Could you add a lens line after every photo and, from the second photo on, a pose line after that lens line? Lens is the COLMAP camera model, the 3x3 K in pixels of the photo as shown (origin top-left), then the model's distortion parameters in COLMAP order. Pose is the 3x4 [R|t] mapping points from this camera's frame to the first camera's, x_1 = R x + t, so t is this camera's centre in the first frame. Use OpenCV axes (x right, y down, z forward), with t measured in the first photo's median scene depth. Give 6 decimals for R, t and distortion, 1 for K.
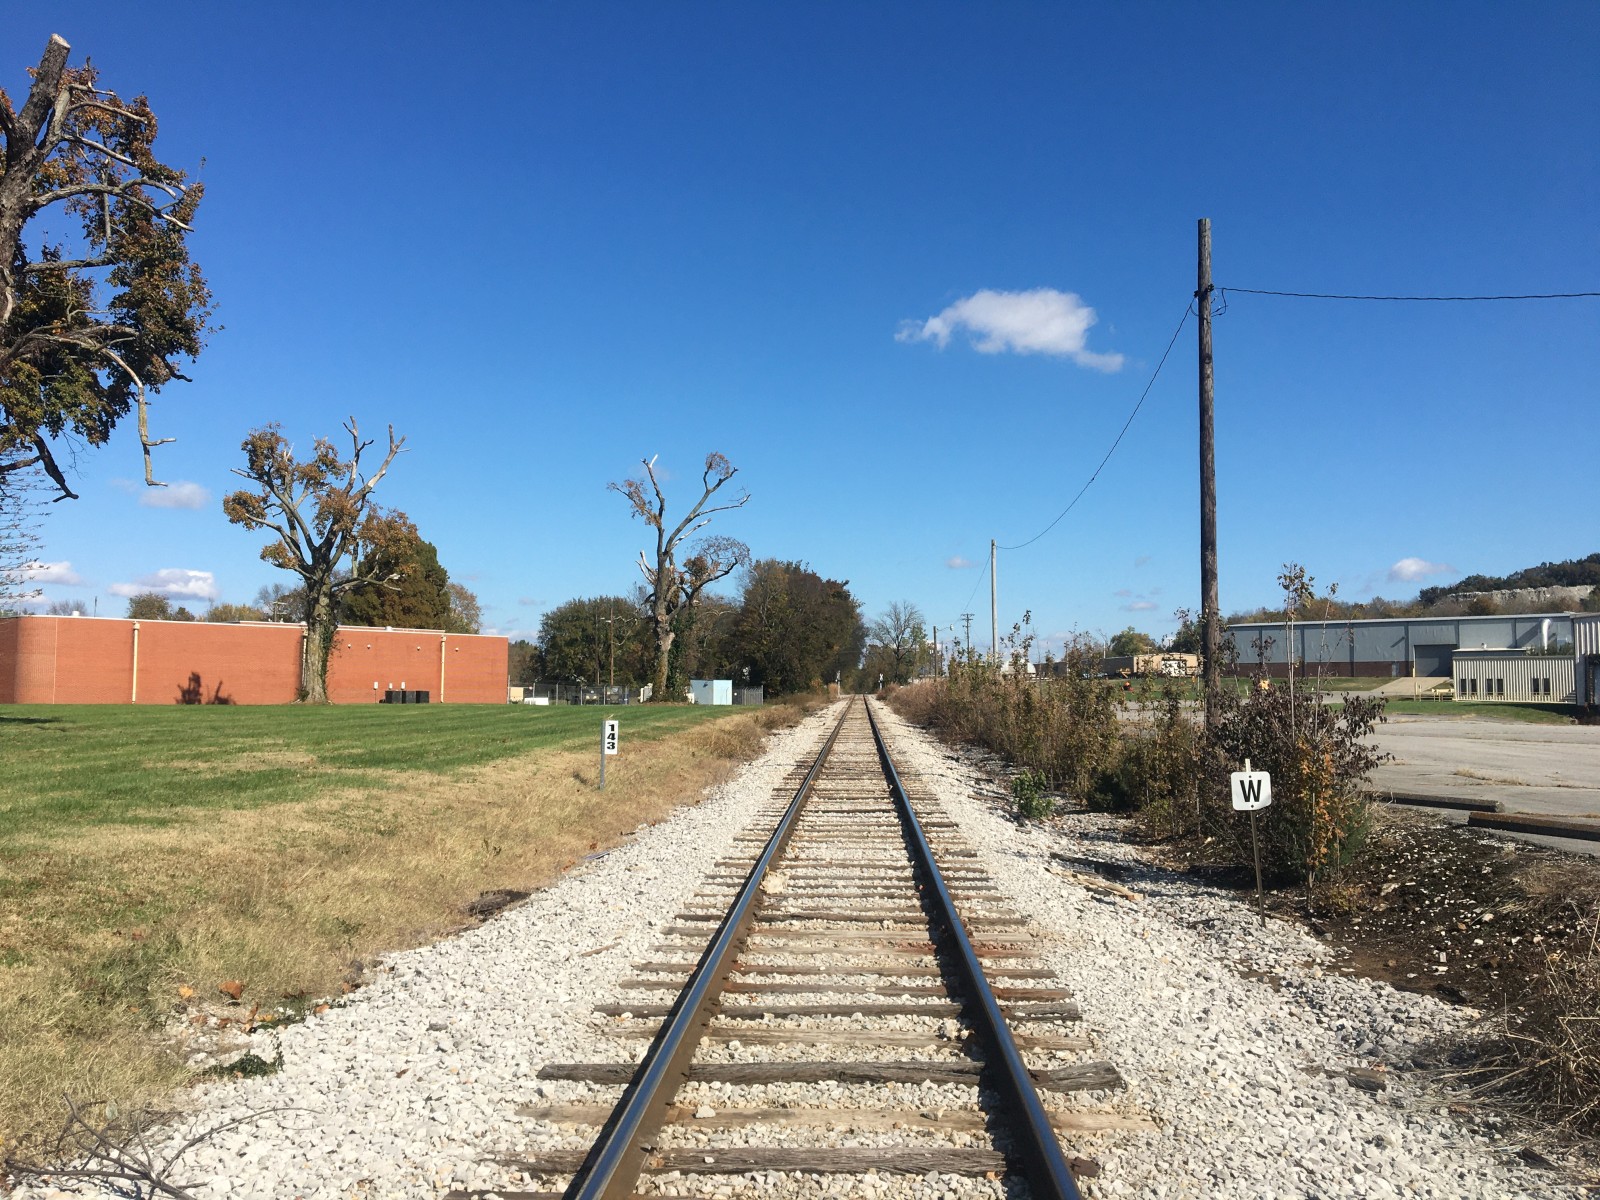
lens RADIAL K [[1346.2, 0, 803.7], [0, 1346.2, 594.8], [0, 0, 1]] dist [0.074014, -0.119124]
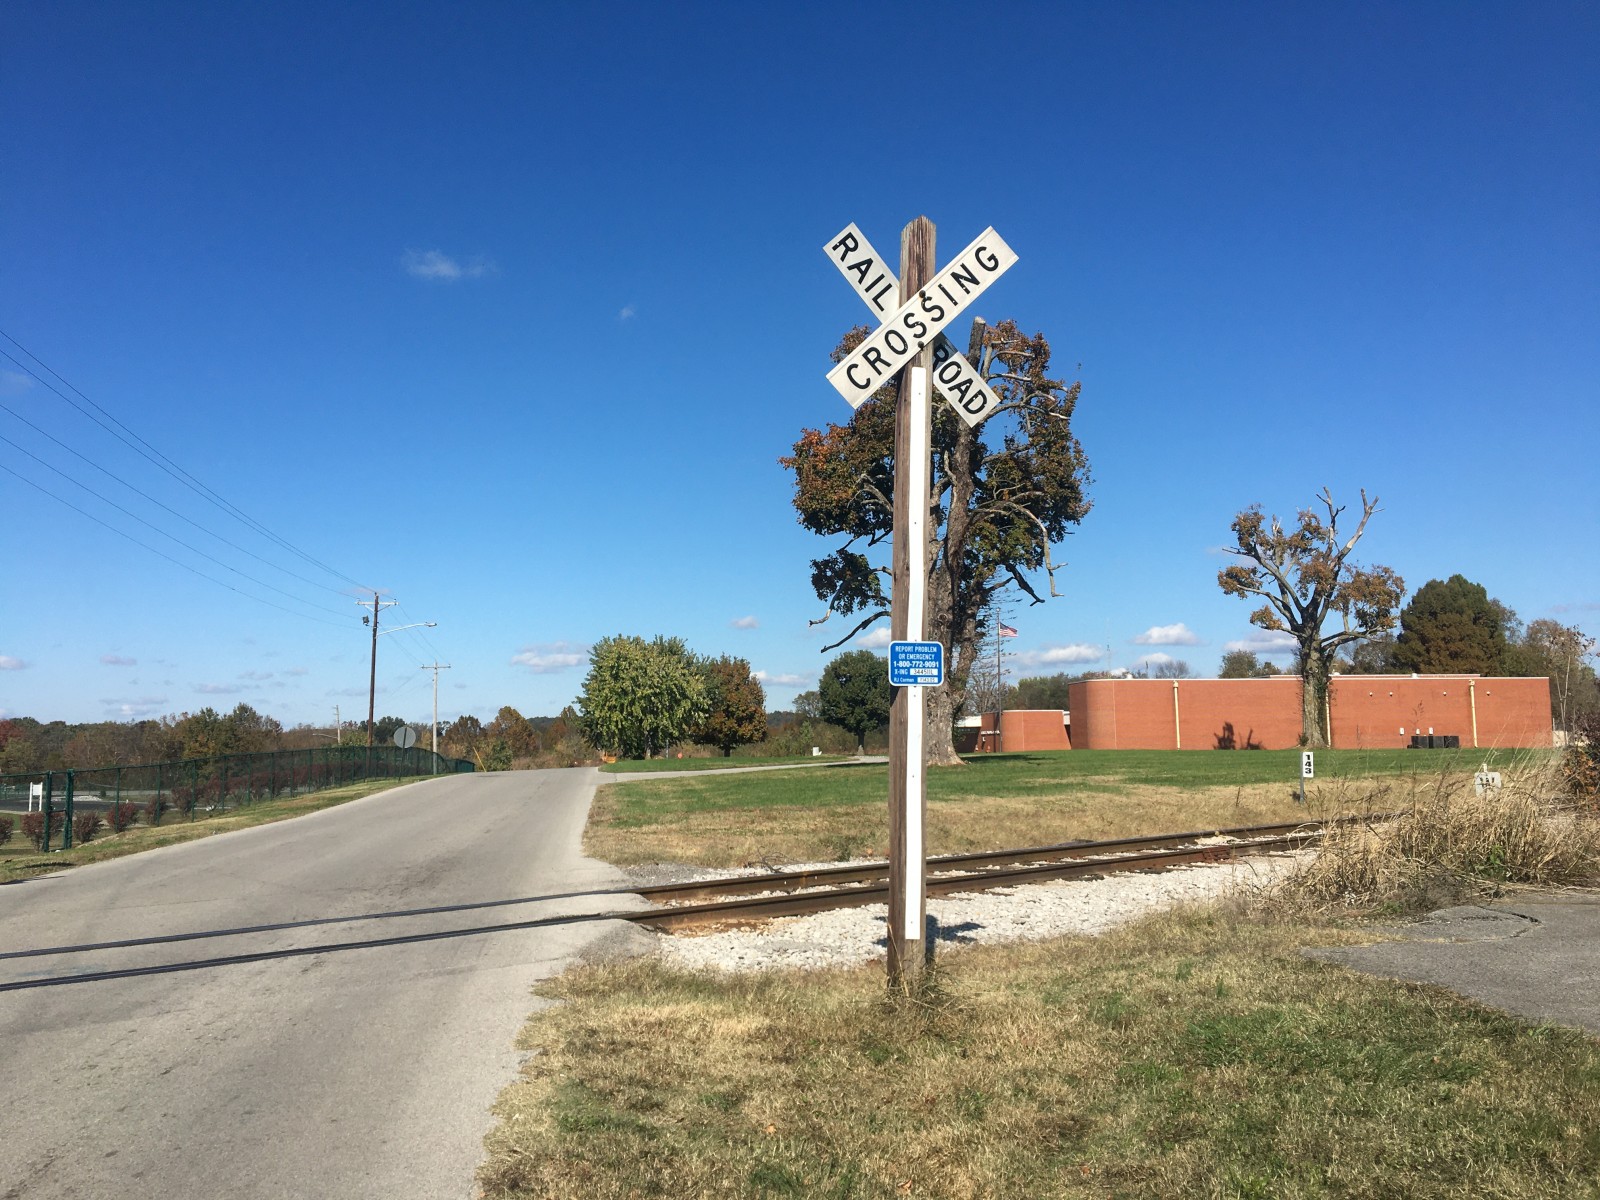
lens RADIAL K [[1346.2, 0, 789.2], [0, 1346.2, 603.0], [0, 0, 1]] dist [0.074014, -0.119124]
pose [[0.705747, -0.087272, -0.703069, 0.136331], [0.066134, 0.996166, -0.057268, -0.003362], [0.705371, -0.006080, 0.708812, -0.096406]]
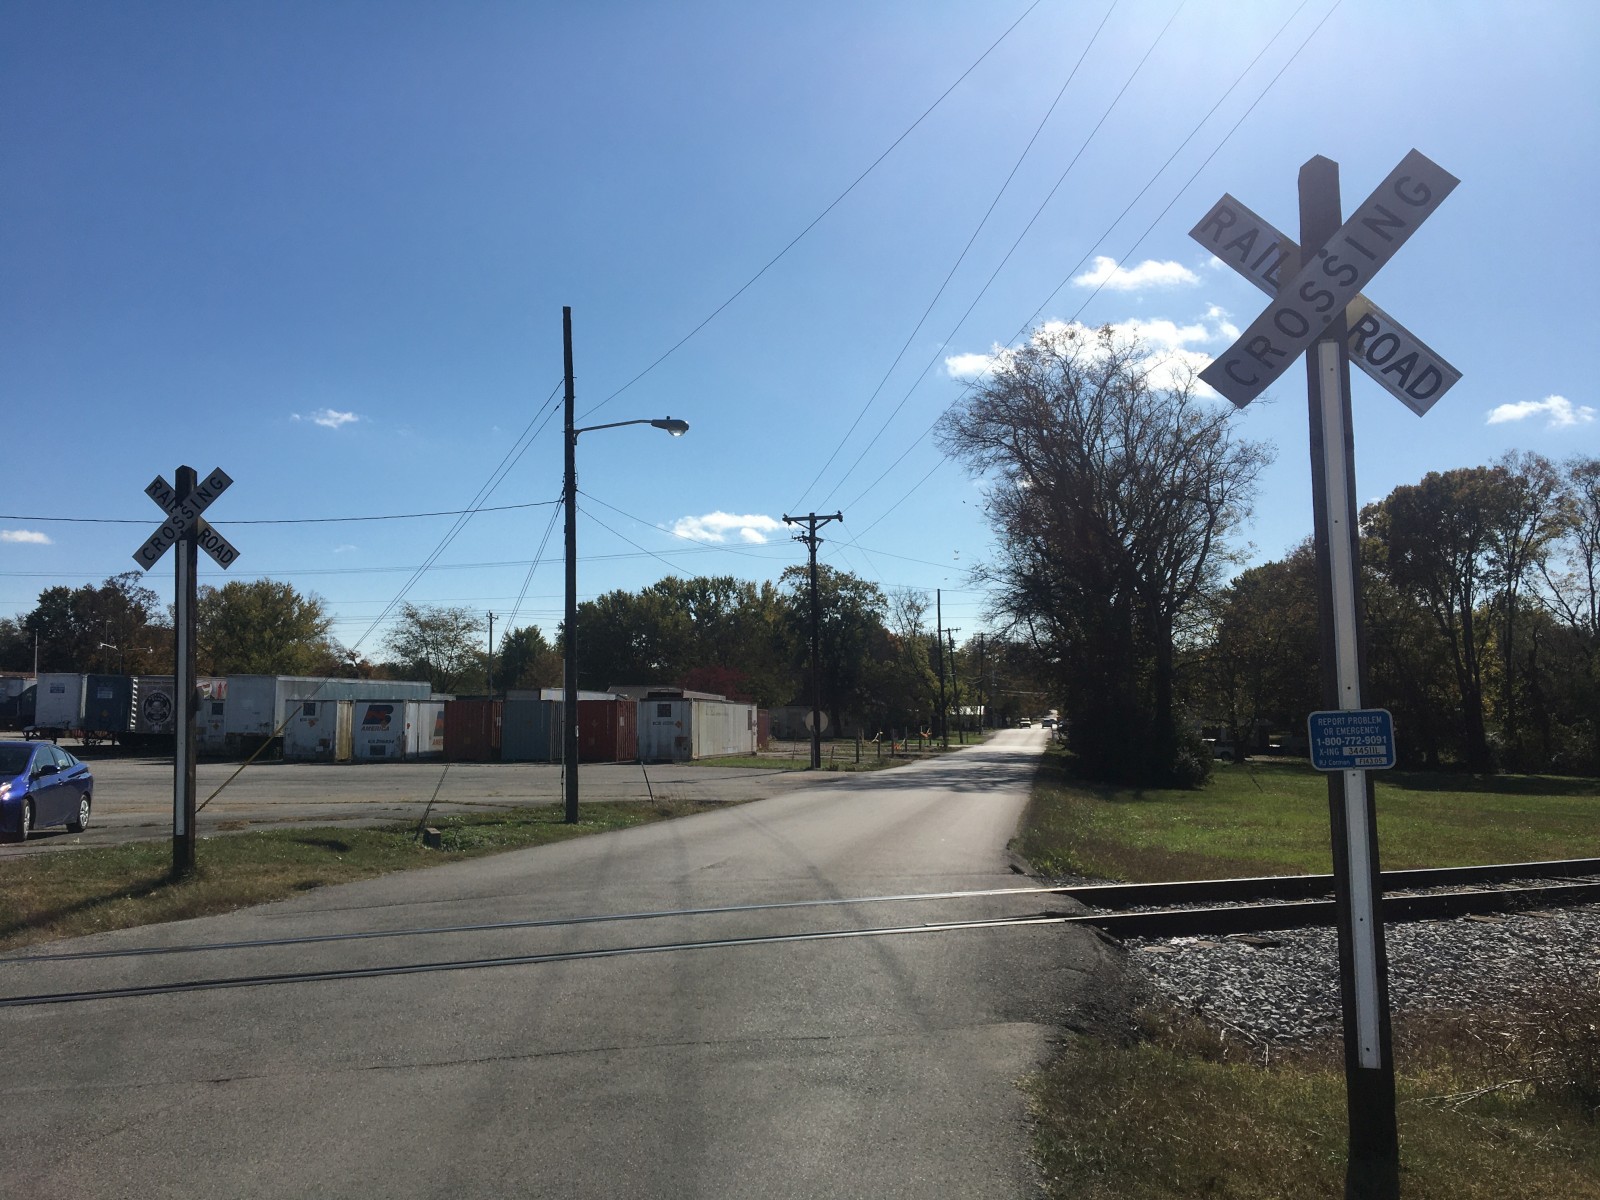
lens RADIAL K [[1346.2, 0, 774.7], [0, 1346.2, 588.1], [0, 0, 1]] dist [0.074014, -0.119124]
pose [[0.228050, -0.164160, -0.959711, 0.138861], [0.103028, 0.984219, -0.143870, -0.004683], [0.968183, -0.066068, 0.241365, -0.068468]]
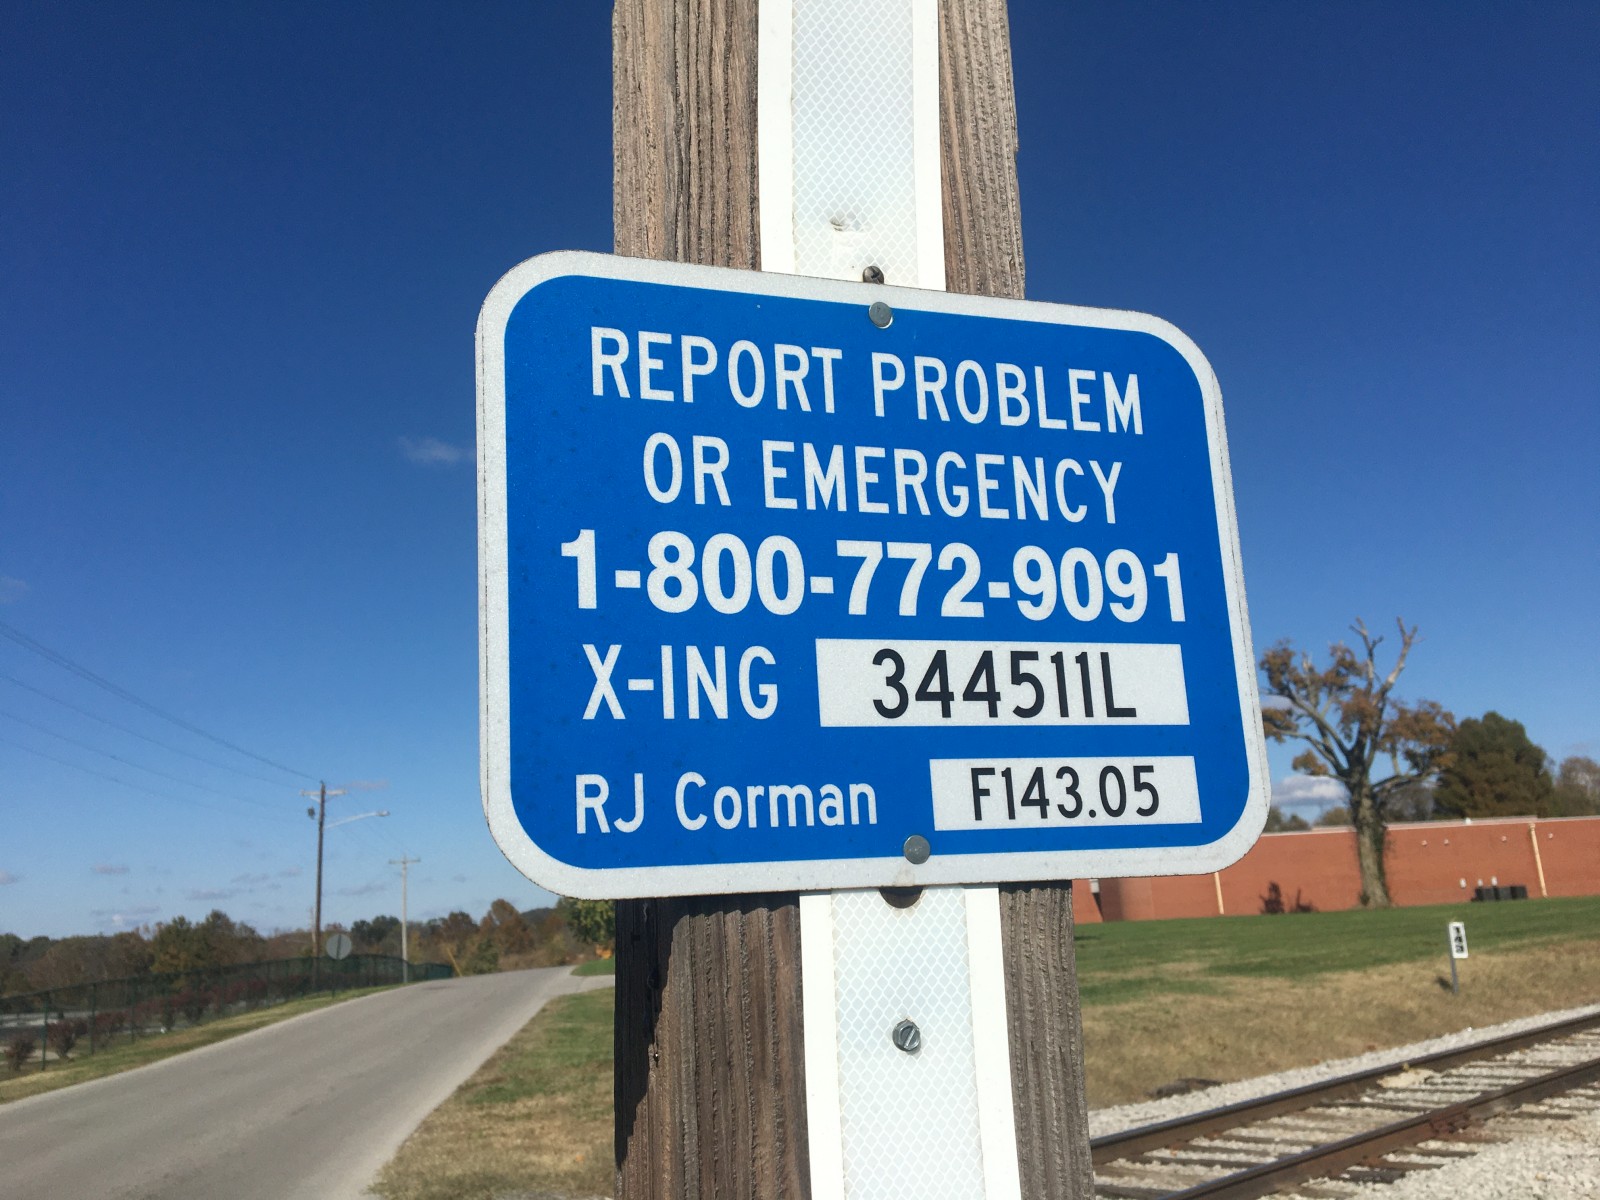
lens RADIAL K [[1346.2, 0, 776.7], [0, 1346.2, 584.6], [0, 0, 1]] dist [0.074014, -0.119124]
pose [[0.691290, -0.219433, -0.688453, 0.078506], [0.111952, 0.973794, -0.197967, -0.002570], [0.713852, 0.059779, 0.697740, -0.026456]]
